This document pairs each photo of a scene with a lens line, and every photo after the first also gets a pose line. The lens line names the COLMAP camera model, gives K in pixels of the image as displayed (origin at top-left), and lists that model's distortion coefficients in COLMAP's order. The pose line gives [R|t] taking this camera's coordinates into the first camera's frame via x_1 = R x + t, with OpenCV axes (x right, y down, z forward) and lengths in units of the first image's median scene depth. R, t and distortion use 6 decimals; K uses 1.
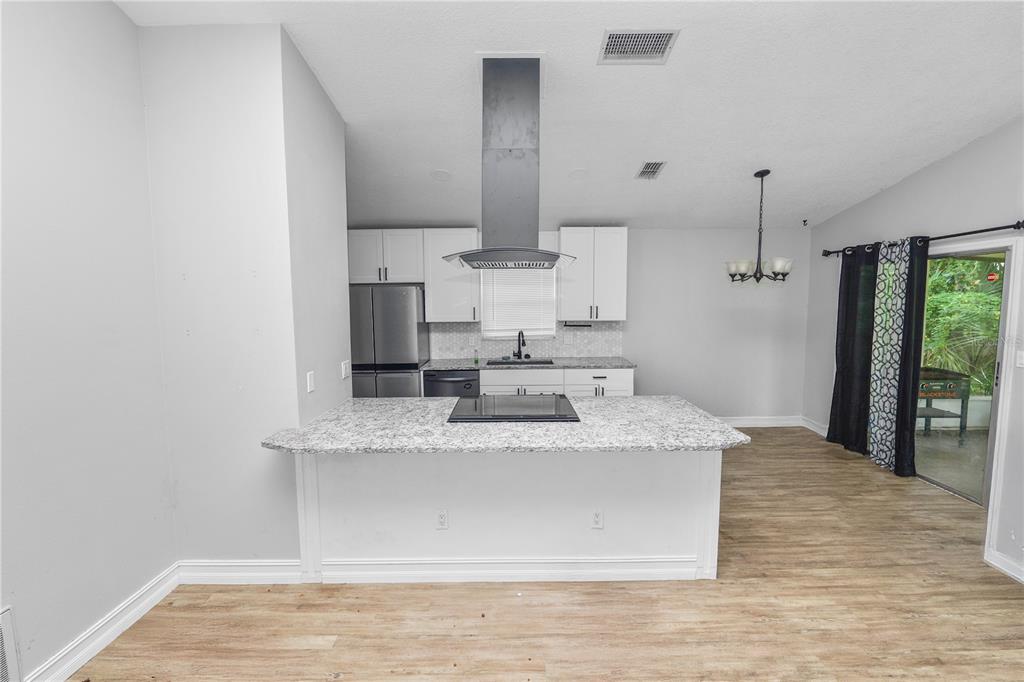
lens RADIAL K [[415.6, 0, 512.3], [0, 415.6, 337.7], [0, 0, 1]] dist [-0.014918, 0.000471]
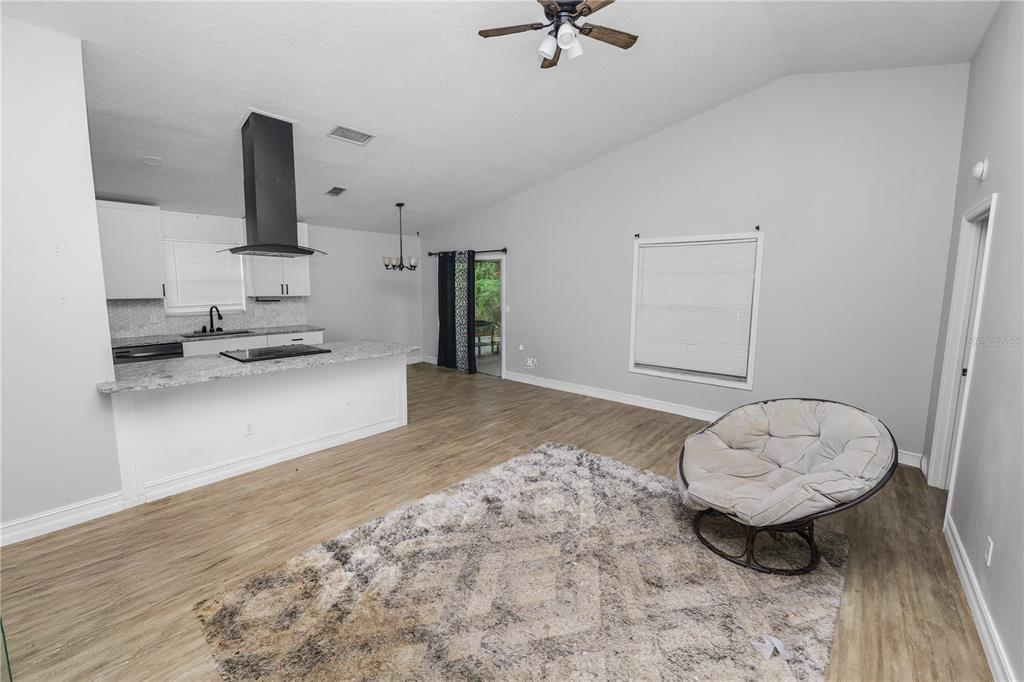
lens RADIAL K [[415.6, 0, 512.3], [0, 415.6, 337.7], [0, 0, 1]] dist [-0.014918, 0.000471]
pose [[0.636949, -0.084285, 0.766285, -0.368867], [0.051273, 0.996436, 0.066980, 0.039417], [-0.769199, -0.003373, 0.639000, -0.356257]]
